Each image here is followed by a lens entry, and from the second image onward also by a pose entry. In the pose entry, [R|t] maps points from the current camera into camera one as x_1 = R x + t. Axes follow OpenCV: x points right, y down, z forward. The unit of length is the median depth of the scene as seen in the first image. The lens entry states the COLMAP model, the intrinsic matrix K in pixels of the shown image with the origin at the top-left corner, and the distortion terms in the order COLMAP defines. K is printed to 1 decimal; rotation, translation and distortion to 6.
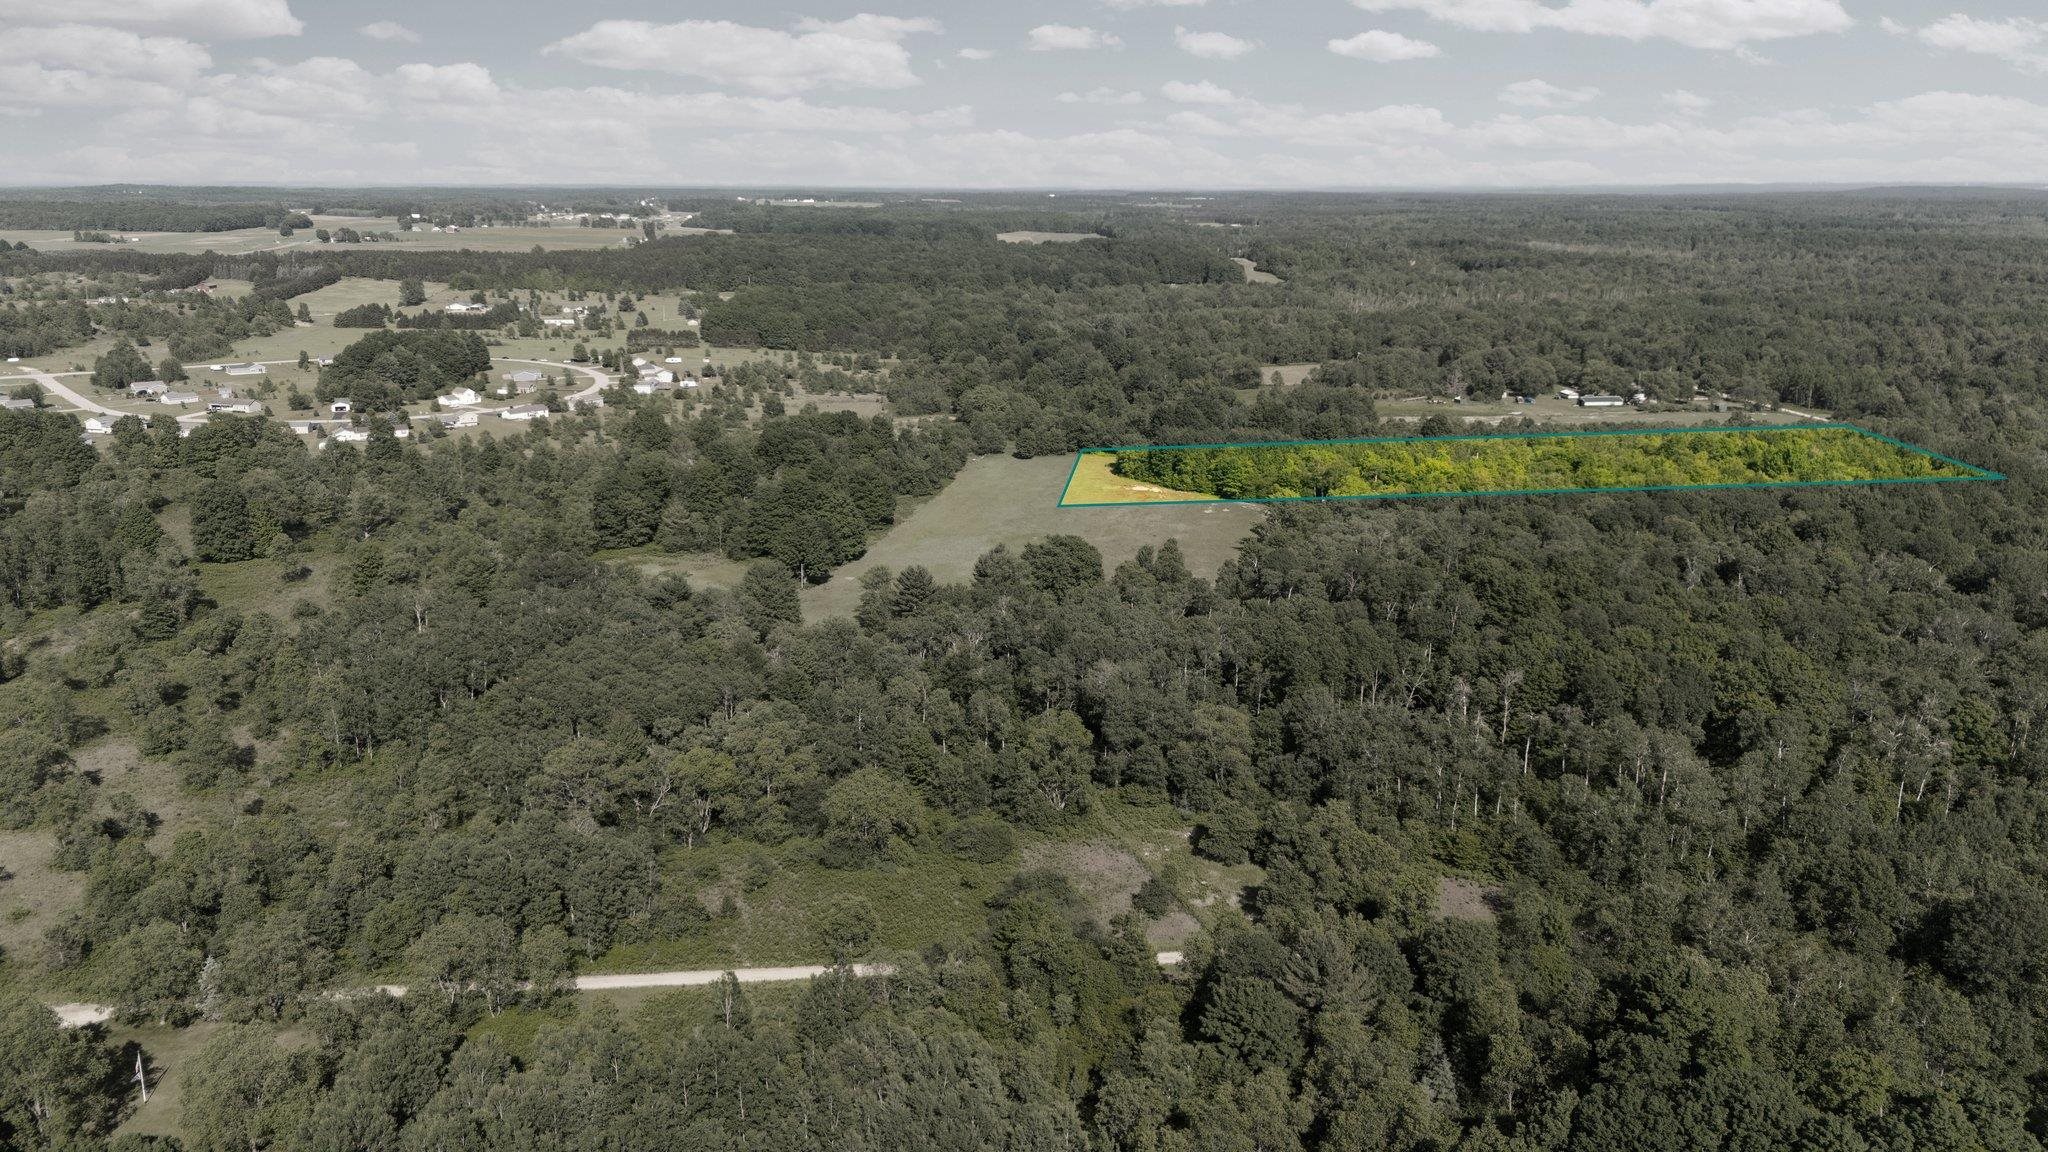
lens RADIAL K [[1512.0, 0, 1024.0], [0, 1512.0, 576.0], [0, 0, 1]] dist [0.089143, -0.093218]
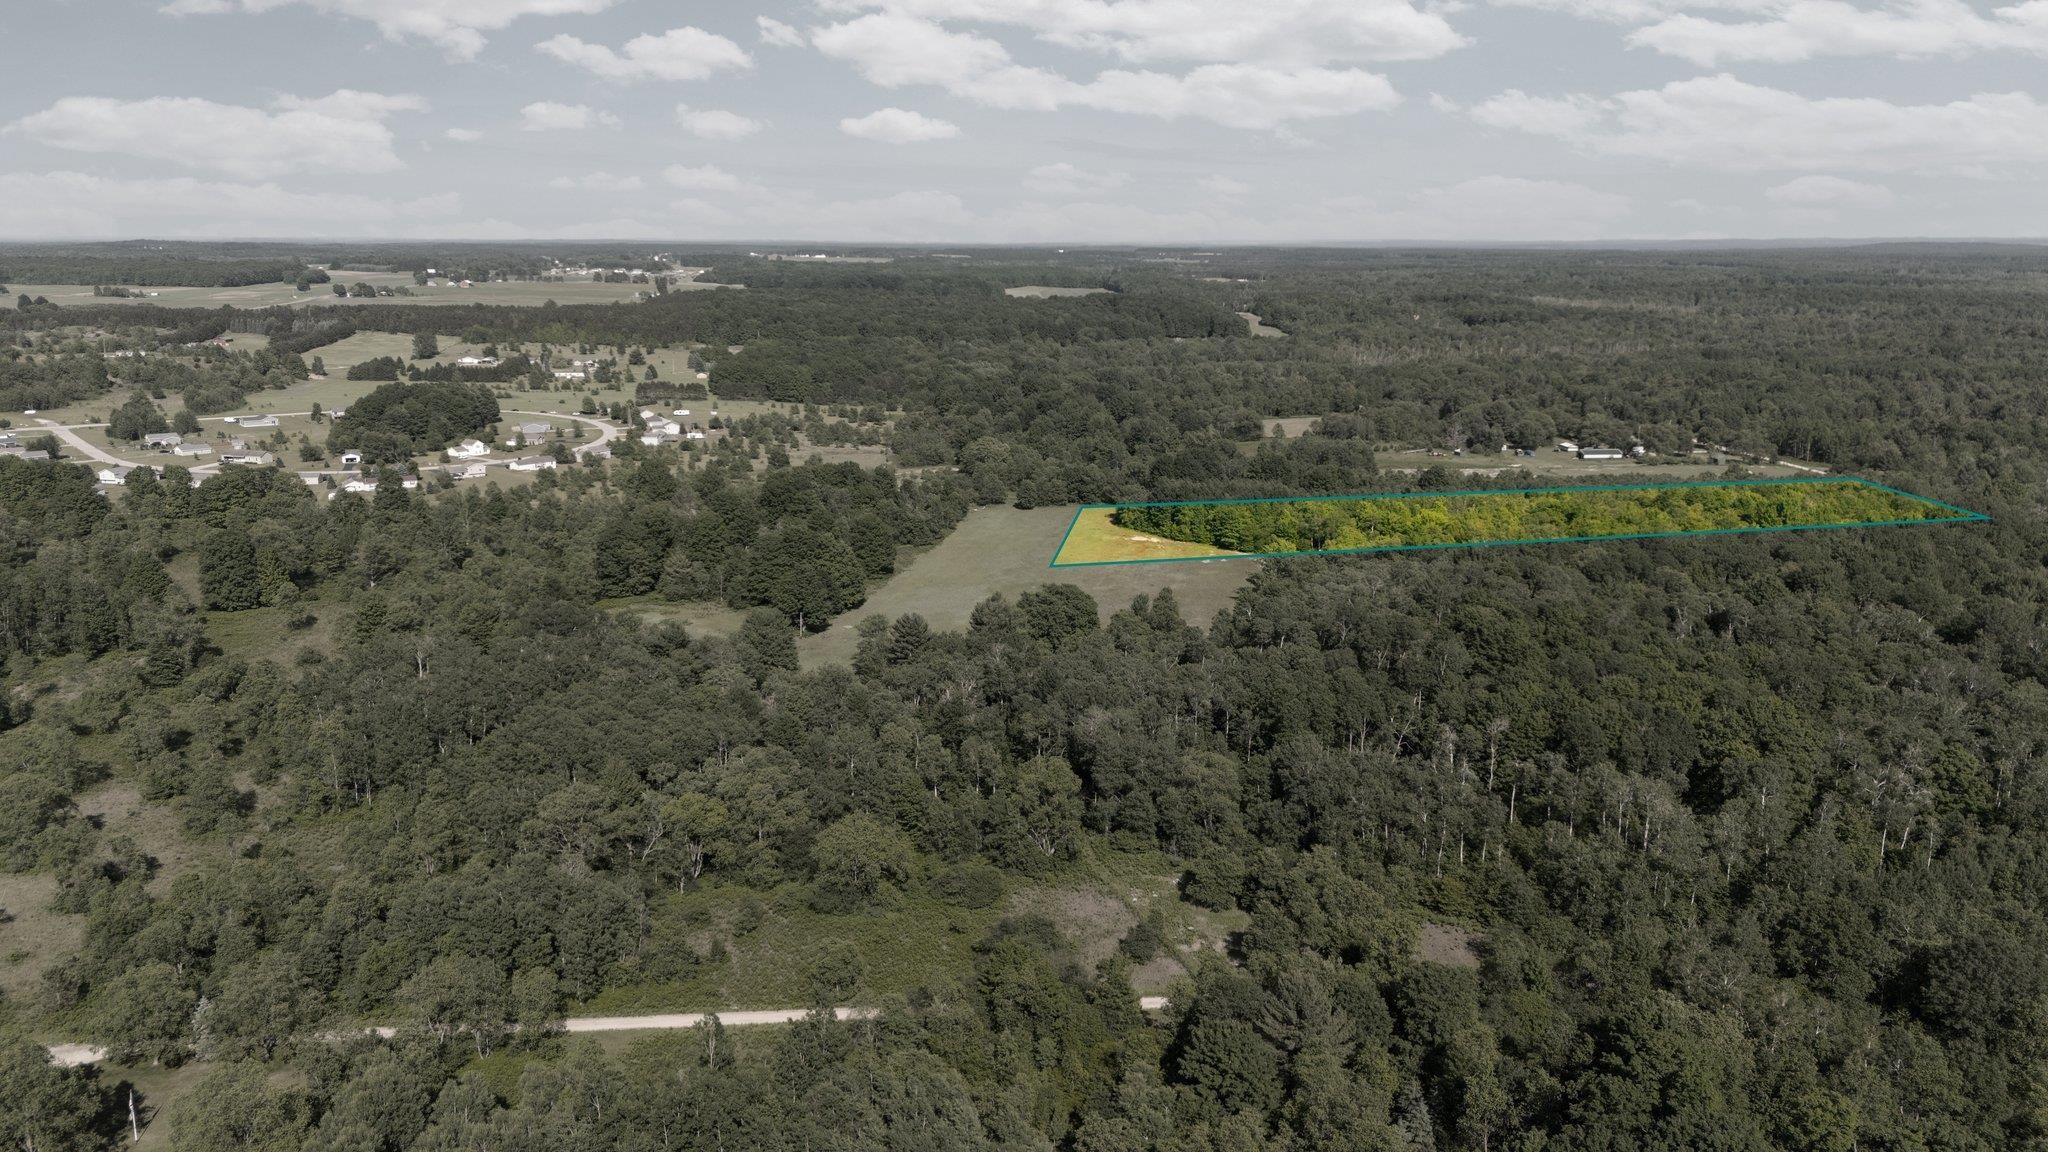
lens RADIAL K [[1512.0, 0, 1024.0], [0, 1512.0, 576.0], [0, 0, 1]] dist [0.089143, -0.093218]
pose [[0.999980, 0.001590, -0.006109, 0.008751], [-0.001798, 0.999414, -0.034182, 0.002126], [0.006051, 0.034193, 0.999397, -0.009946]]
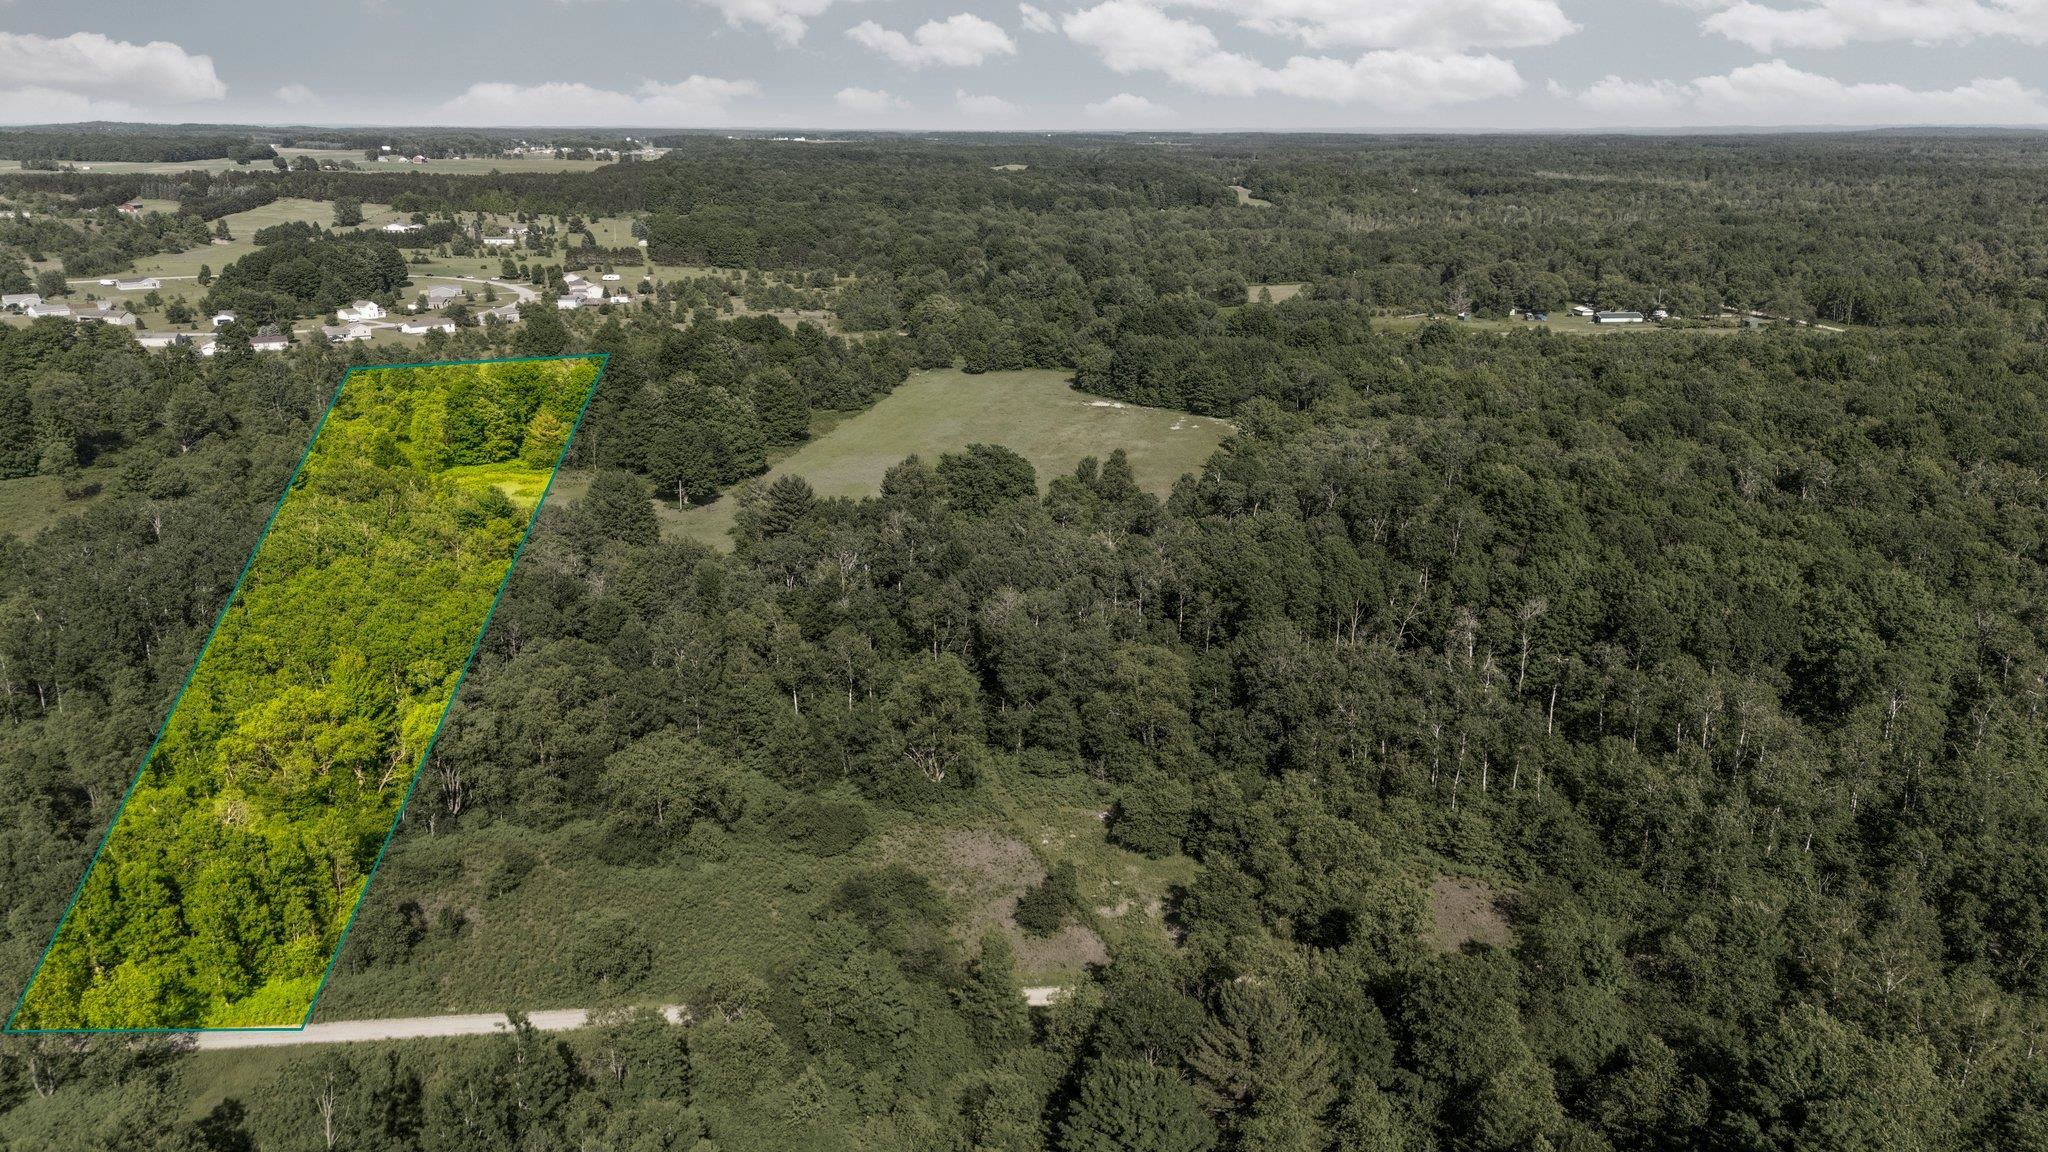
lens RADIAL K [[1512.0, 0, 1024.0], [0, 1512.0, 576.0], [0, 0, 1]] dist [0.089143, -0.093218]
pose [[1.000000, 0.000396, 0.000240, 0.046553], [-0.000404, 0.999428, 0.033819, 0.017695], [-0.000227, -0.033819, 0.999428, 0.169940]]
